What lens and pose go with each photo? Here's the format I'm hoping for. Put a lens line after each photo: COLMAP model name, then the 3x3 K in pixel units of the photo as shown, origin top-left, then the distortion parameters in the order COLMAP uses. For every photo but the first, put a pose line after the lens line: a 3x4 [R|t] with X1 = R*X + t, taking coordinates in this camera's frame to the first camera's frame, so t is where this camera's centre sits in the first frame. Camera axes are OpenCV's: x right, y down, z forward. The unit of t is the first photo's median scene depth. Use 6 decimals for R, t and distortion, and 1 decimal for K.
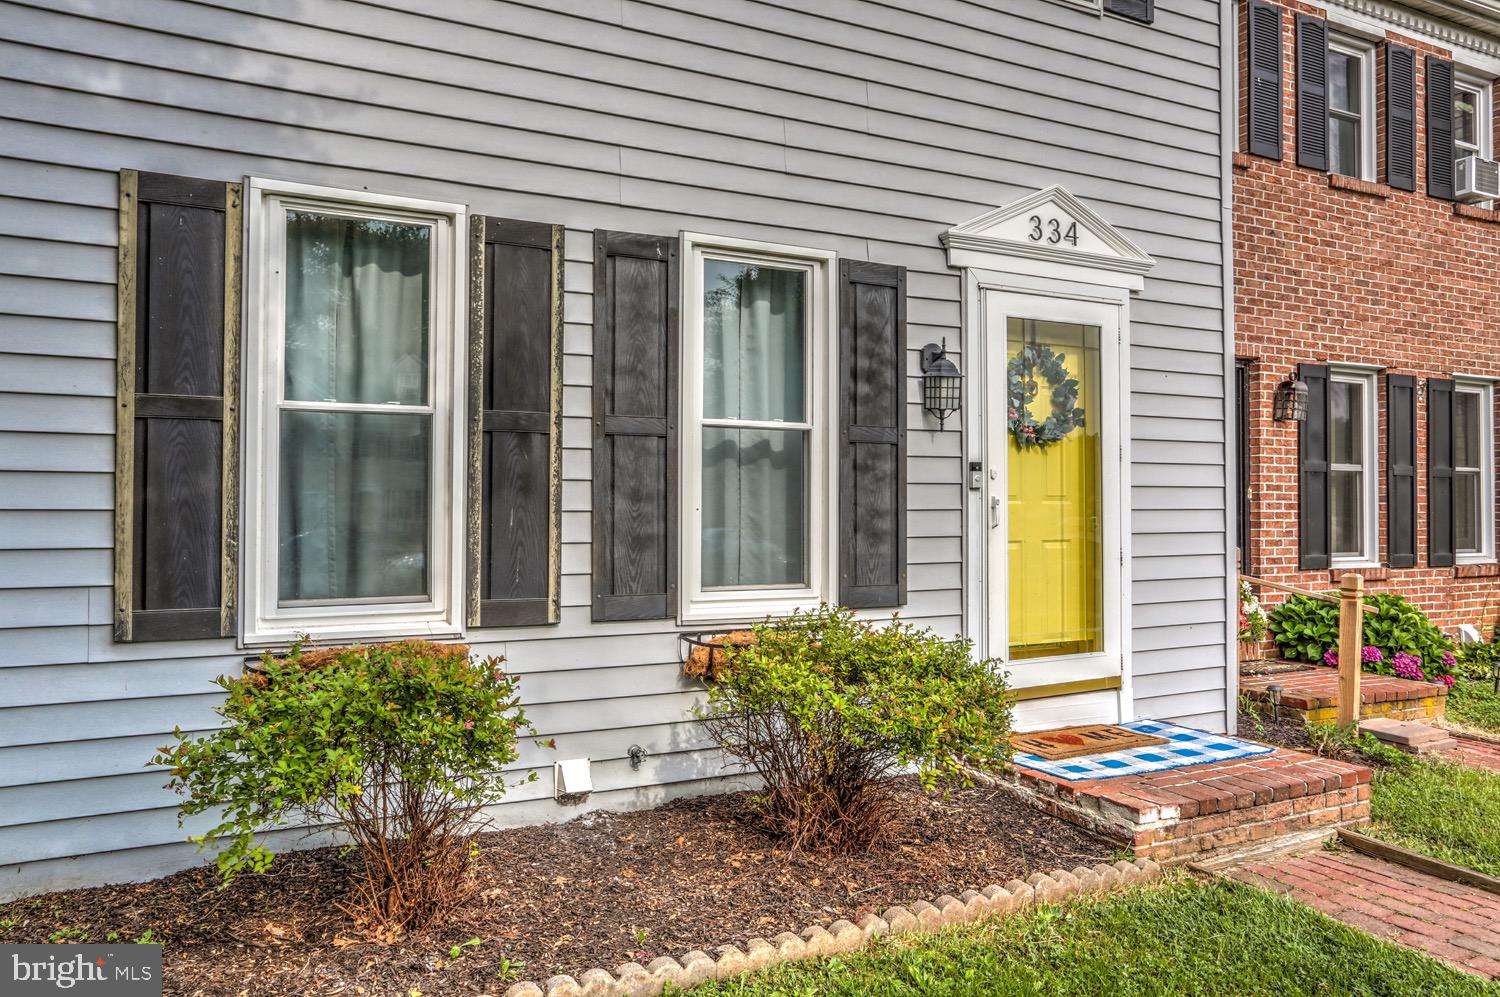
lens RADIAL K [[1063.0, 0, 745.8], [0, 1063.0, 490.5], [0, 0, 1]] dist [-0.014850, 0.014464]
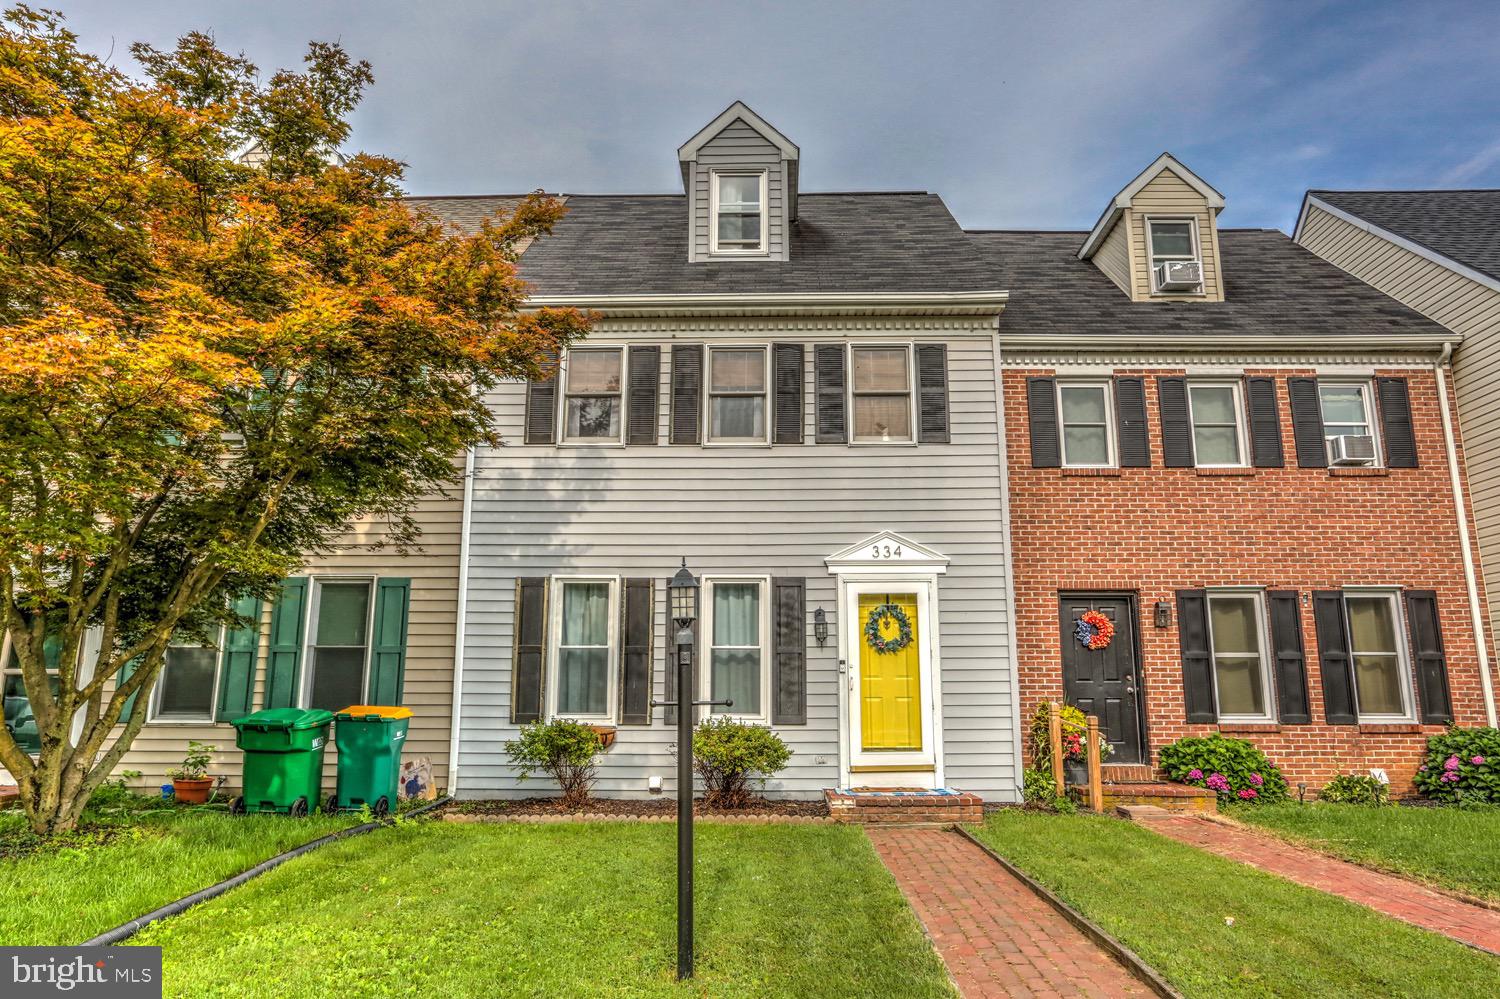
lens RADIAL K [[1038.0, 0, 747.8], [0, 1038.0, 494.5], [0, 0, 1]] dist [-0.028756, 0.022436]
pose [[0.885546, -0.093109, -0.455124, 1.096053], [0.008130, 0.982665, -0.185214, 0.033922], [0.464480, 0.160316, 0.870952, -1.080639]]
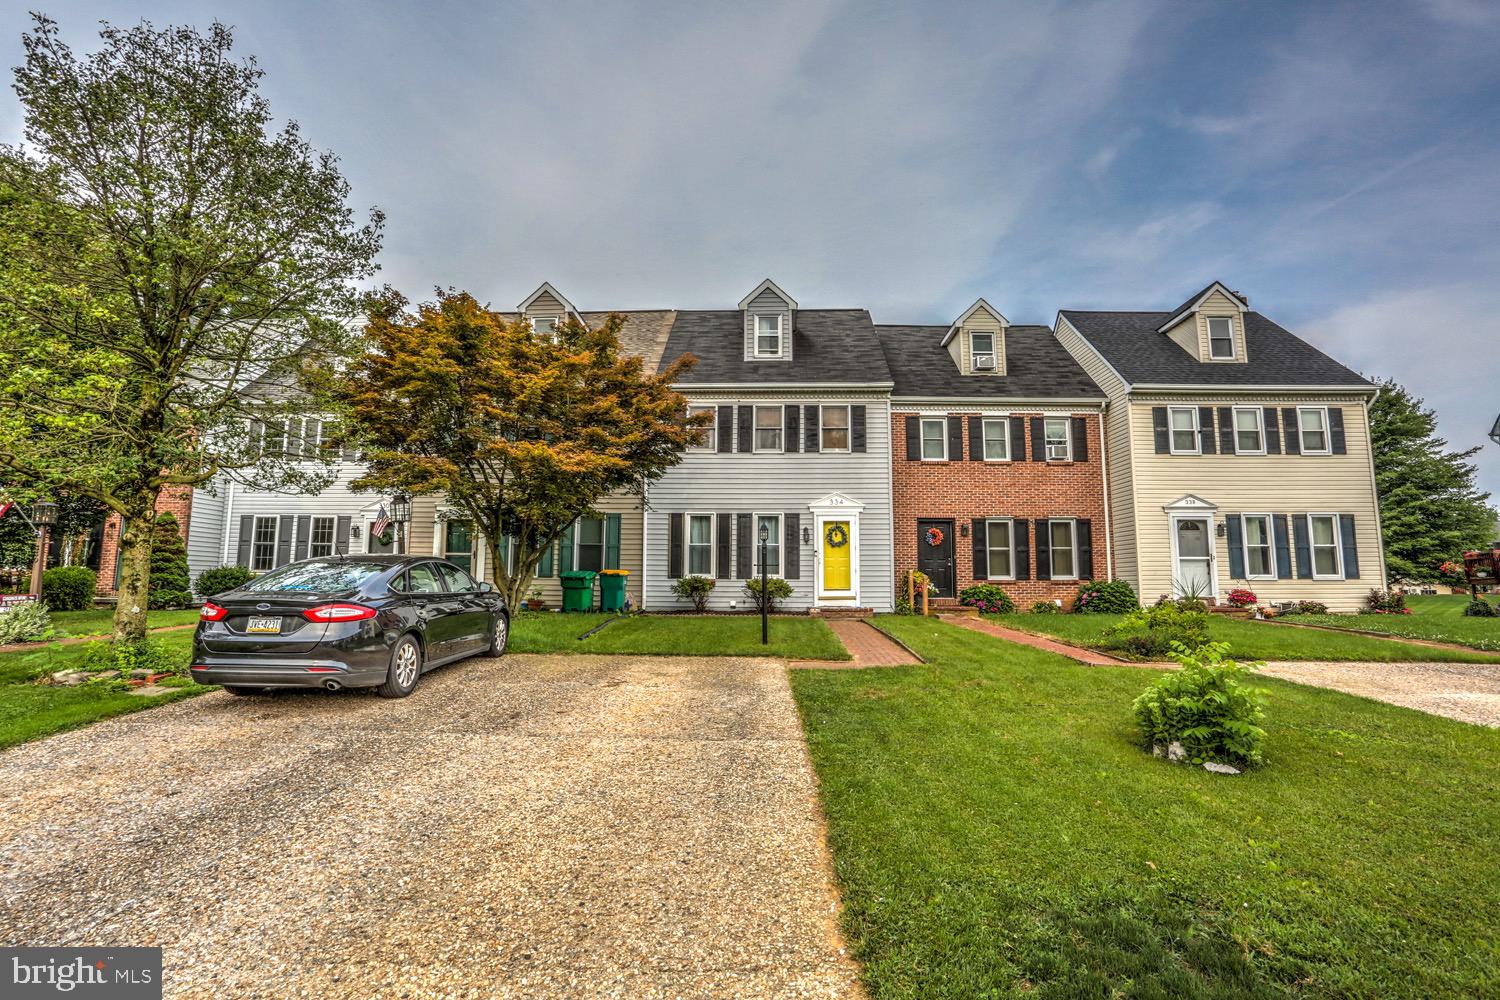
lens RADIAL K [[730.9, 0, 750.7], [0, 730.9, 491.5], [0, 0, 1]] dist [-0.067993, 0.026287]
pose [[0.881806, -0.054947, -0.468401, 1.620556], [0.005507, 0.994322, -0.106274, 0.062103], [0.471581, 0.091134, 0.877101, -2.259579]]
